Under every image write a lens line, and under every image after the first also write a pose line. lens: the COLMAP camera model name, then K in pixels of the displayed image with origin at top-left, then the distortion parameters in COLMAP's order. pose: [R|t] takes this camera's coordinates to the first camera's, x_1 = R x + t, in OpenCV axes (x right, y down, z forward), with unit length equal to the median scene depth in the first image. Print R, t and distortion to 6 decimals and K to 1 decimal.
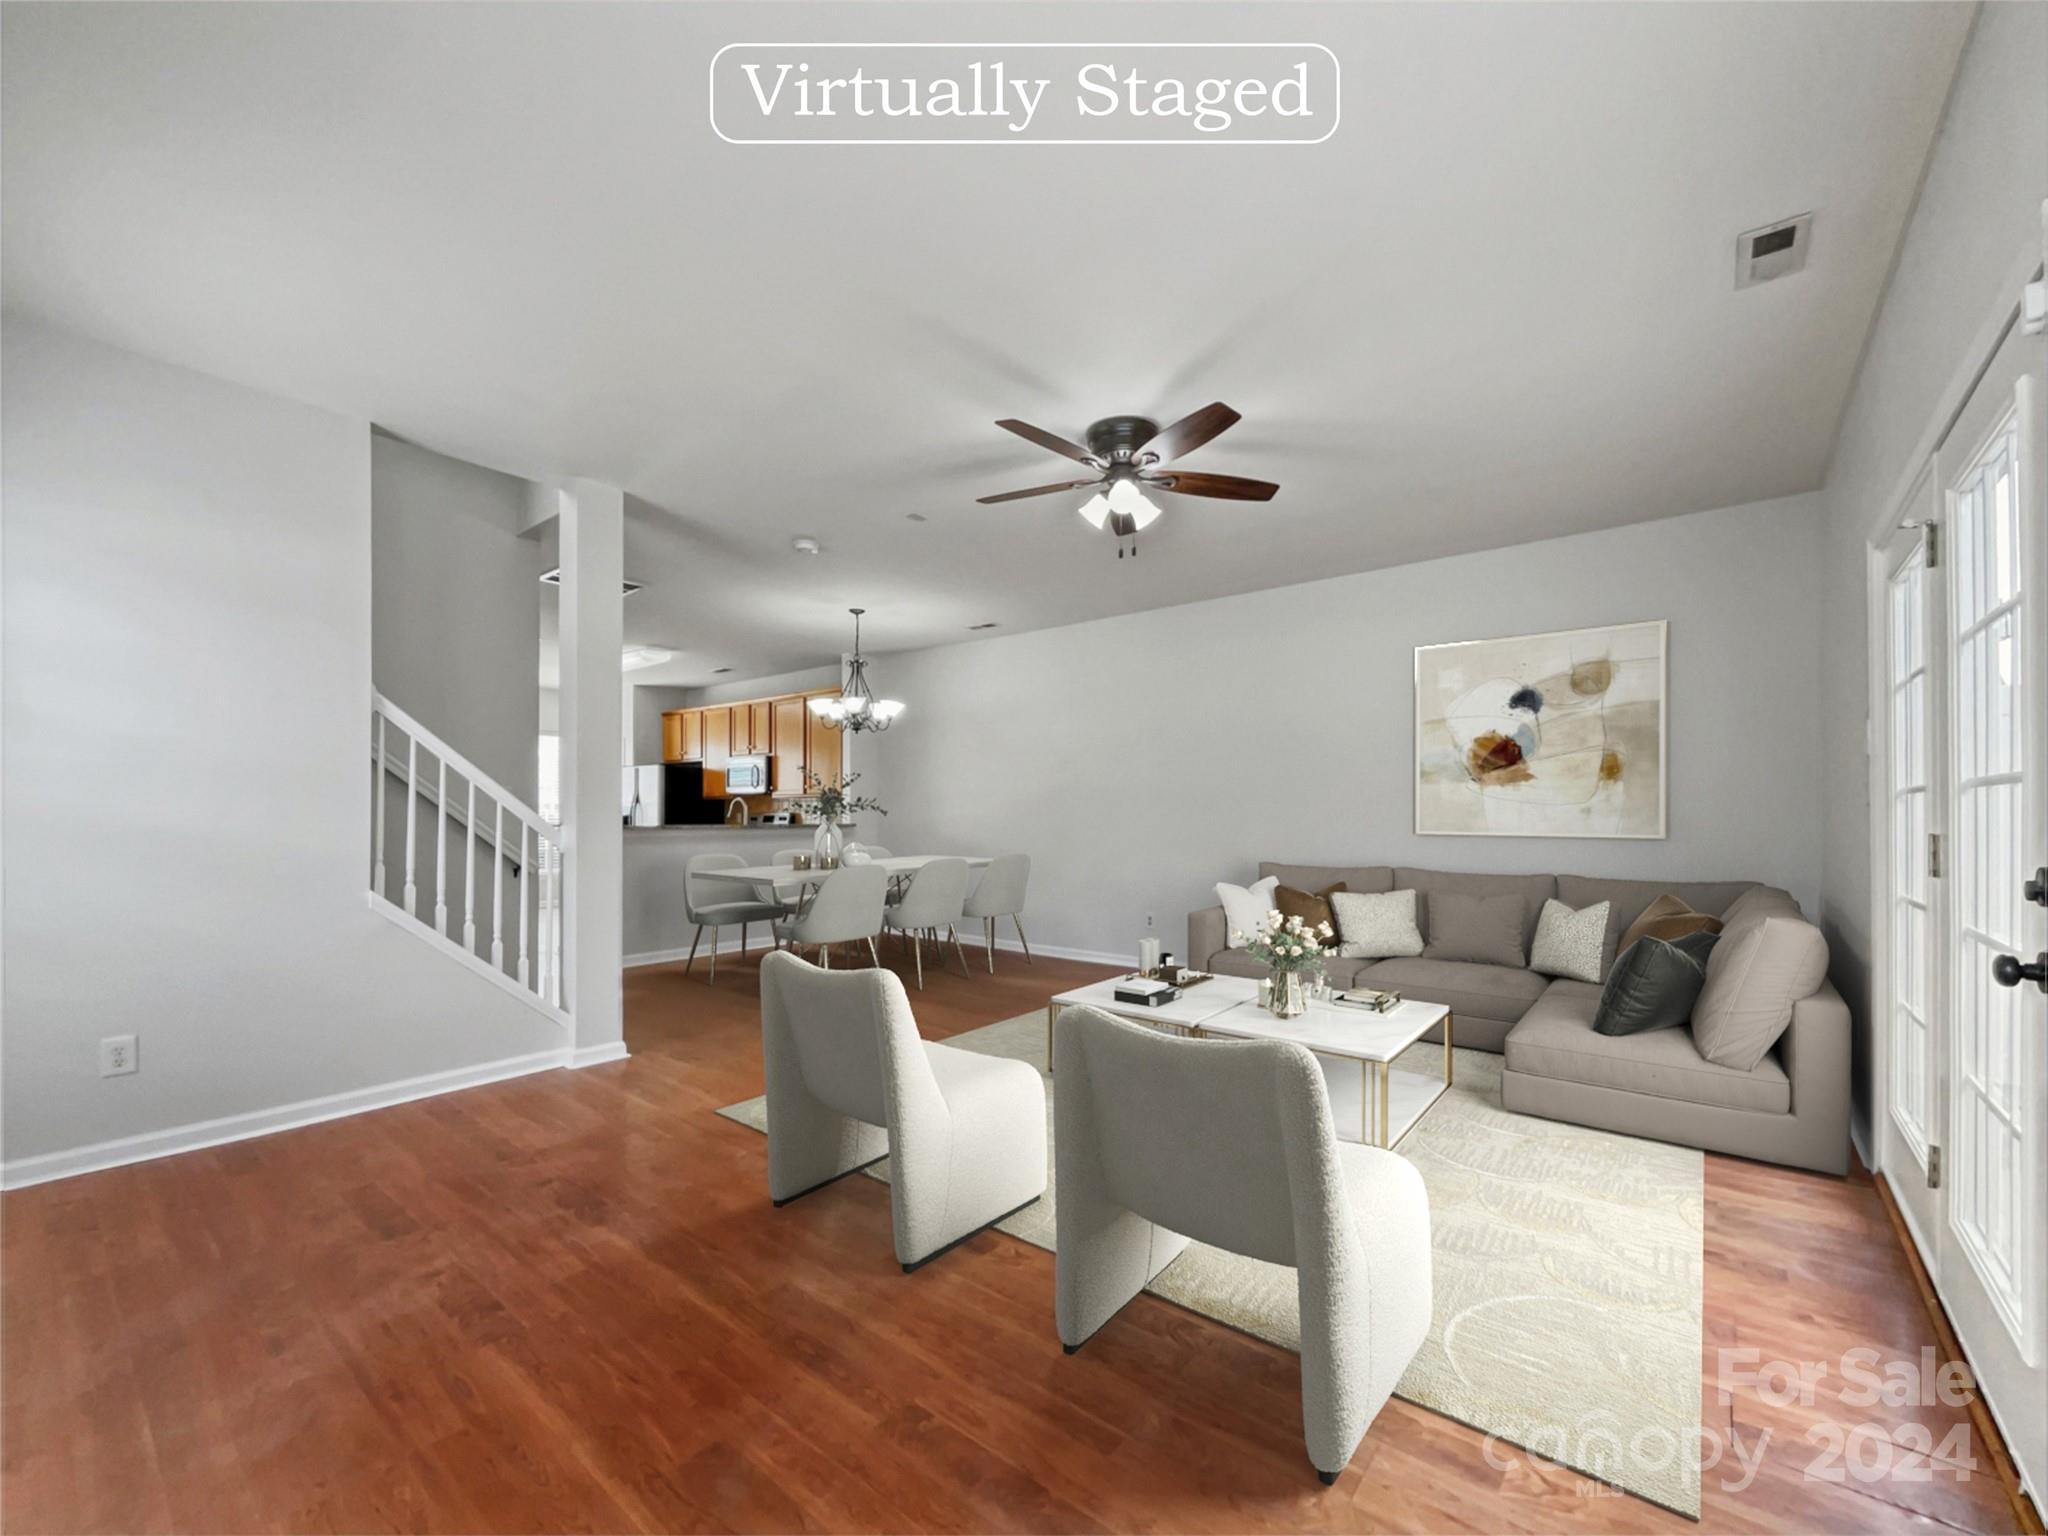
lens RADIAL K [[829.4, 0, 1018.5], [0, 829.4, 773.2], [0, 0, 1]] dist [-0.000038, 0.000249]
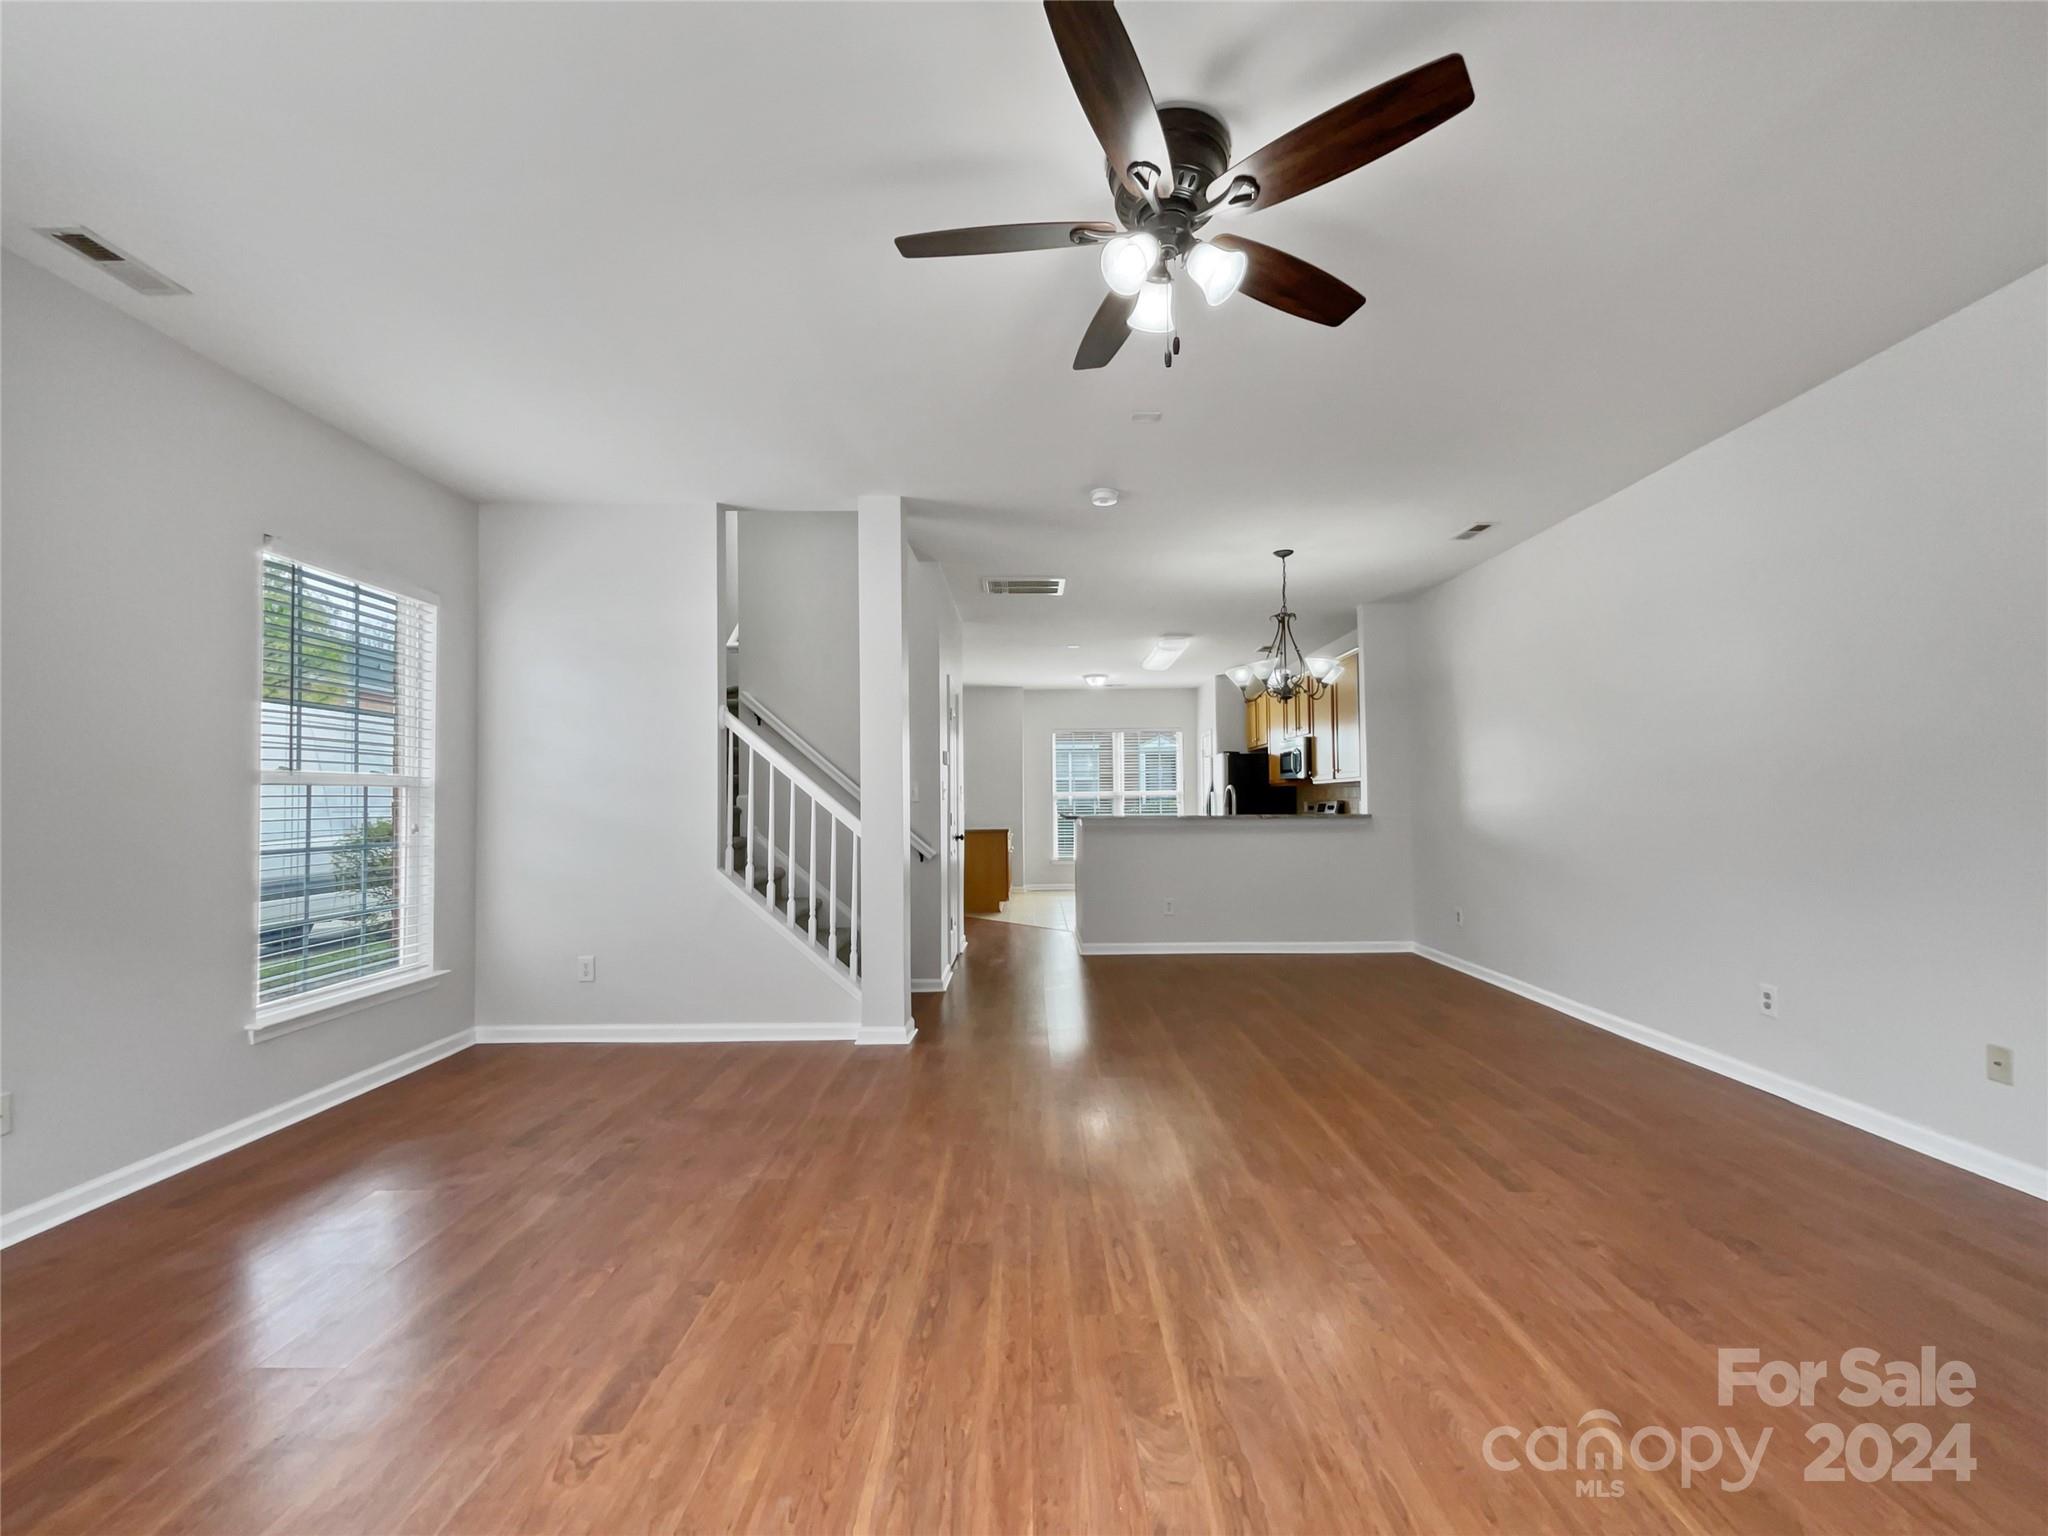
lens RADIAL K [[831.8, 0, 1024.0], [0, 831.8, 768.0], [0, 0, 1]] dist [-0.001332, -0.000229]
pose [[0.623072, -0.038688, -0.781207, 0.417278], [0.047512, 0.998804, -0.011571, 0.018387], [0.780720, -0.029907, 0.624165, 0.461723]]
